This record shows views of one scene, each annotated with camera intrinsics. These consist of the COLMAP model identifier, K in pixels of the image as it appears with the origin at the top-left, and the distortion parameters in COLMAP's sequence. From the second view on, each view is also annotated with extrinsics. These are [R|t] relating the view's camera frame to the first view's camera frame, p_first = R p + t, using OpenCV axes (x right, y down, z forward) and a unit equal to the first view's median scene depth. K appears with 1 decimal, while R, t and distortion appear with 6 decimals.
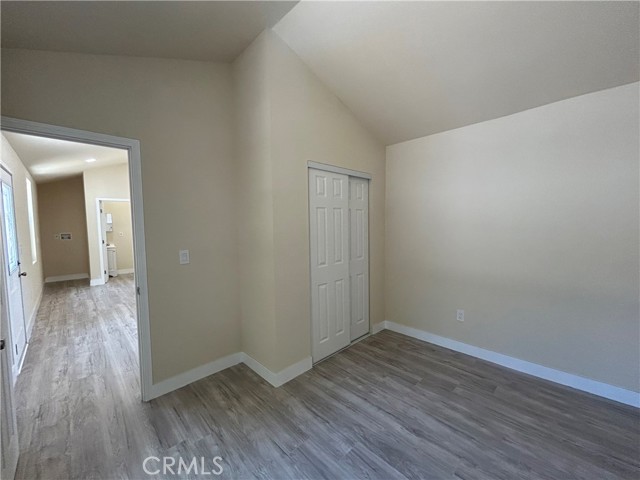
lens RADIAL K [[260.1, 0, 322.9], [0, 260.1, 239.7], [0, 0, 1]] dist [0.003200, -0.000203]
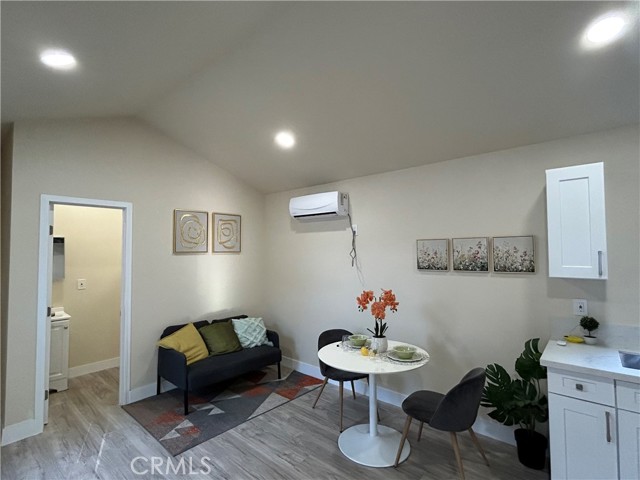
lens RADIAL K [[314.7, 0, 323.4], [0, 314.7, 241.1], [0, 0, 1]] dist [0.003061, 0.000416]
pose [[0.996259, 0.009426, 0.085904, -1.495009], [-0.000546, 0.994701, -0.102809, -0.141850], [-0.086417, 0.102377, 0.990985, 1.543920]]
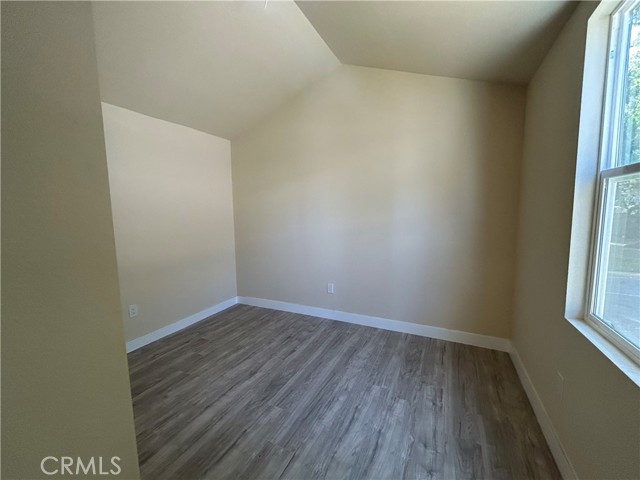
lens RADIAL K [[260.1, 0, 317.9], [0, 260.1, 239.6], [0, 0, 1]] dist [0.003200, -0.000203]
pose [[-0.322219, -0.077703, 0.943471, -0.699339], [0.083094, 0.990458, 0.109951, -0.013912], [-0.943011, 0.113825, -0.312688, 0.806467]]
